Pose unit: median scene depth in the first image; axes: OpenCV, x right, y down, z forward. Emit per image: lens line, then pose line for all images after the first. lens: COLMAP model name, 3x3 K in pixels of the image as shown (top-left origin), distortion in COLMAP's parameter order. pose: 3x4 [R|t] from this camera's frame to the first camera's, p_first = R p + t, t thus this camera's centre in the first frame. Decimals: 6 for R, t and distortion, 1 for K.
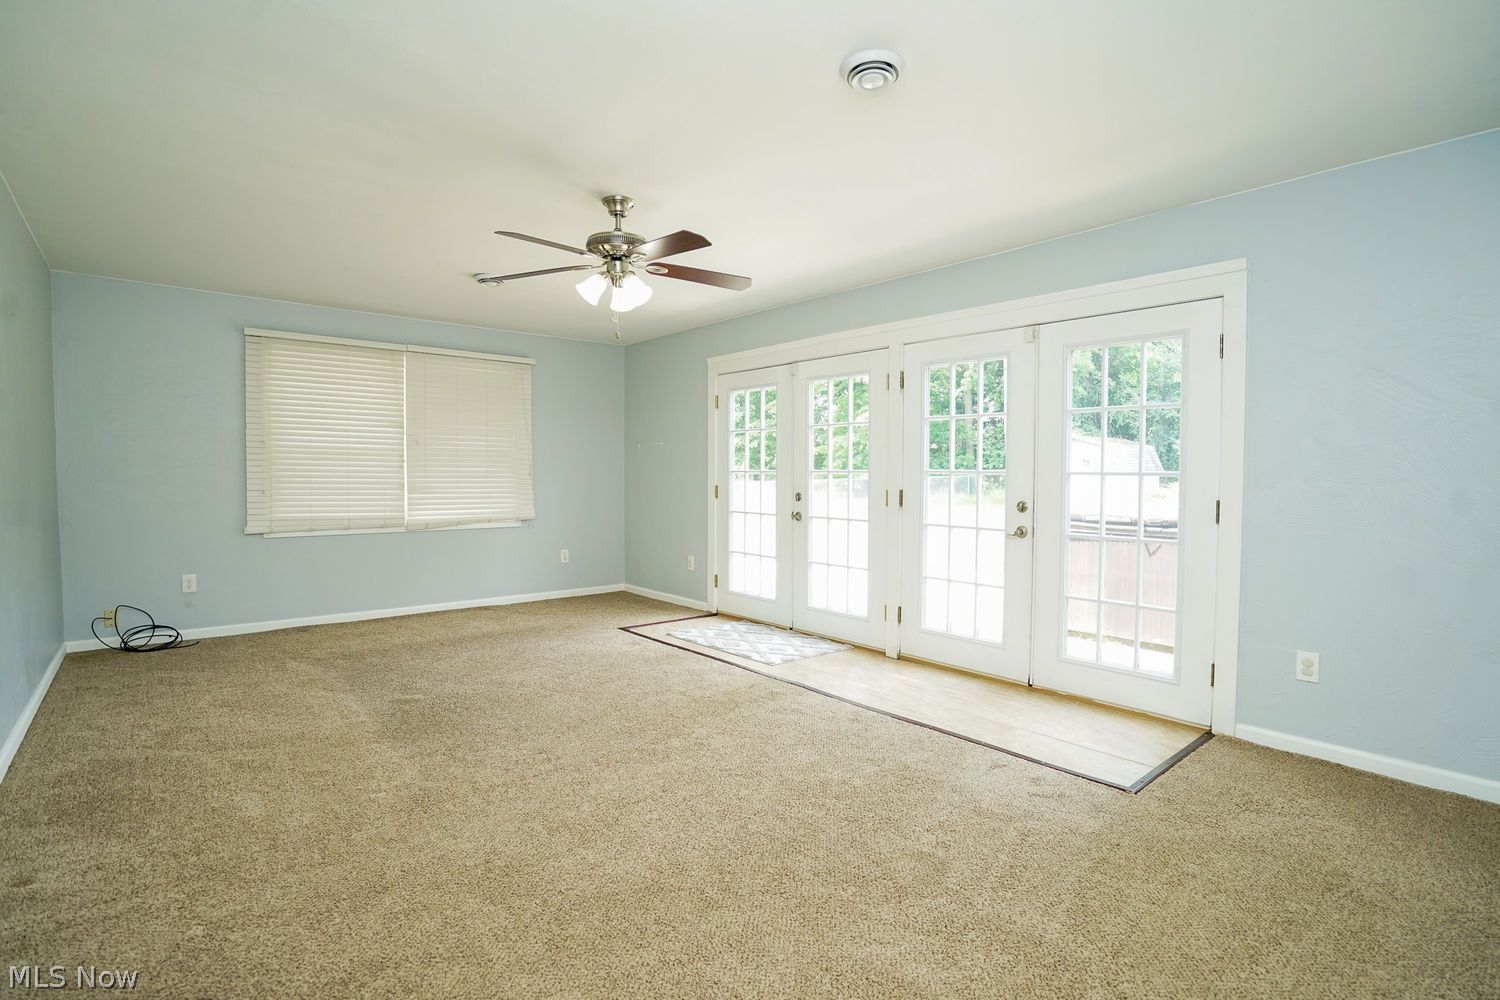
lens RADIAL K [[715.2, 0, 750.5], [0, 715.2, 494.0], [0, 0, 1]] dist [-0.065808, 0.028697]
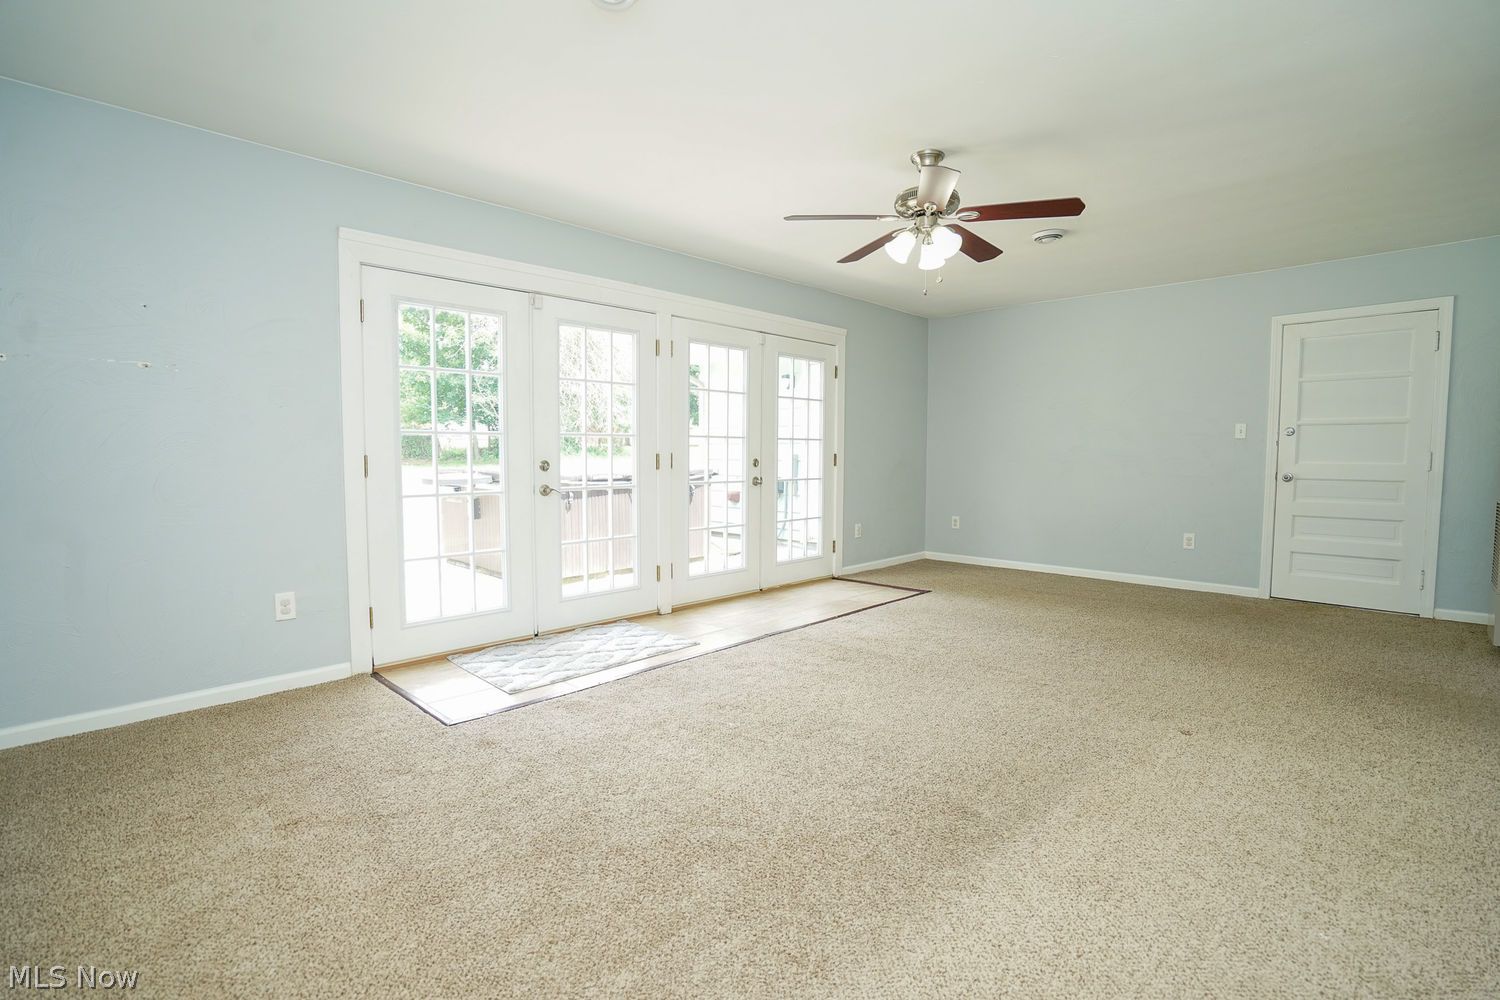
lens RADIAL K [[715.2, 0, 750.5], [0, 715.2, 494.0], [0, 0, 1]] dist [-0.065808, 0.028697]
pose [[-0.079520, -0.082947, 0.993376, -0.780397], [0.014419, 0.996332, 0.084348, -0.030089], [-0.996729, 0.021031, -0.078032, 0.887333]]
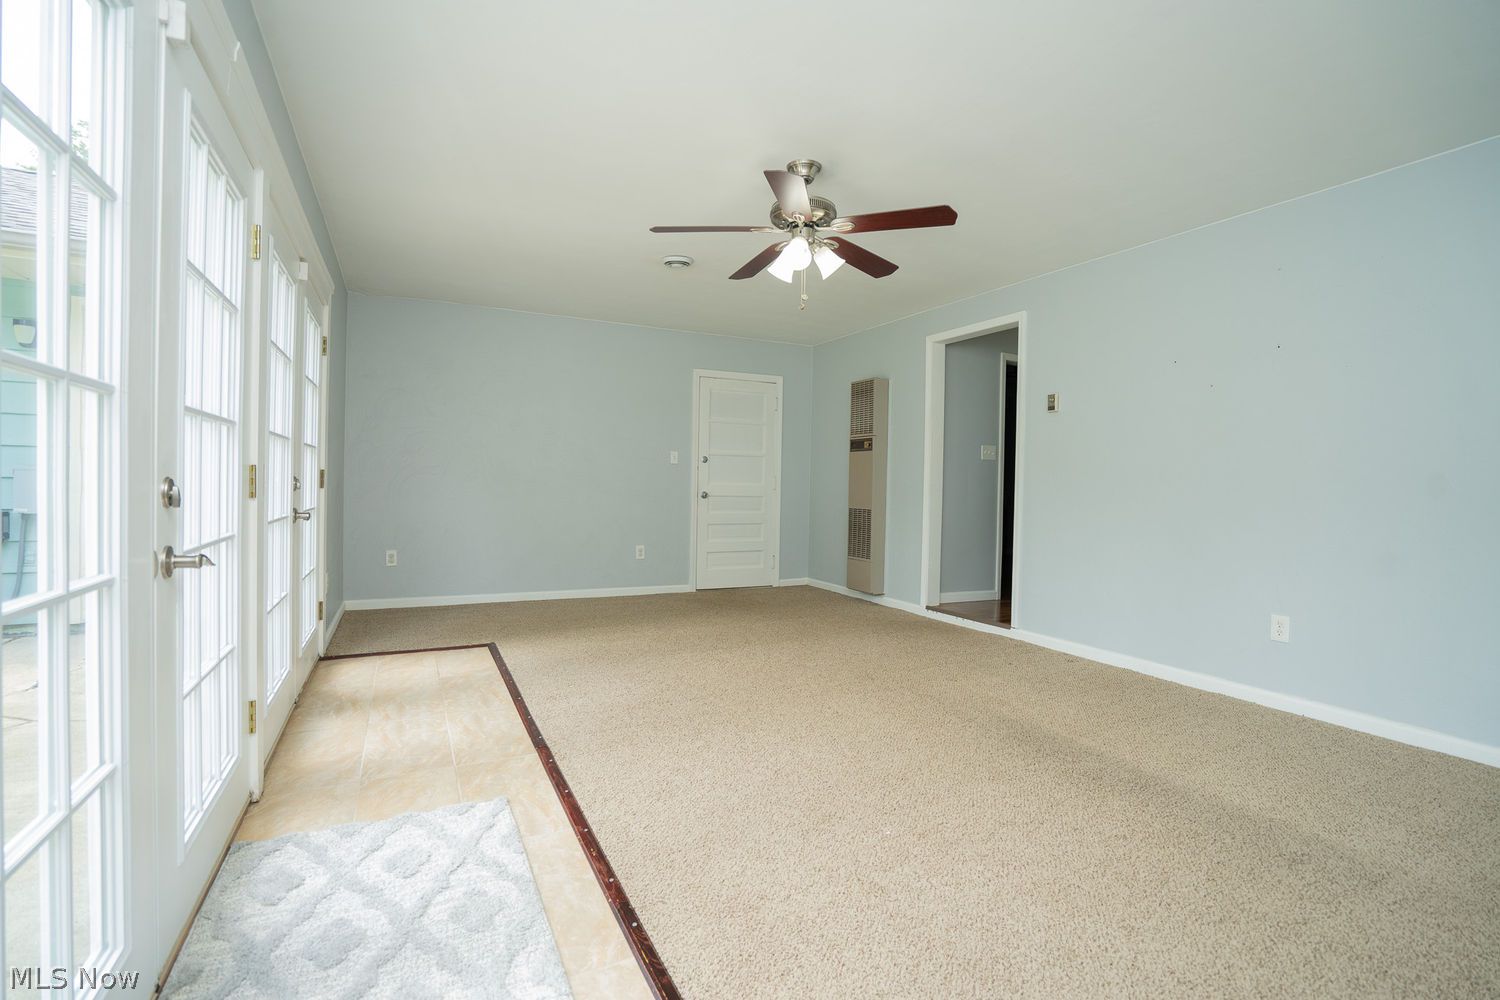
lens RADIAL K [[697.8, 0, 765.1], [0, 697.8, 496.4], [0, 0, 1]] dist [-0.062277, 0.025613]
pose [[-0.975419, -0.047966, 0.215074, -0.229123], [-0.039494, 0.998272, 0.043516, -0.016485], [-0.216790, 0.033952, -0.975628, 1.281941]]
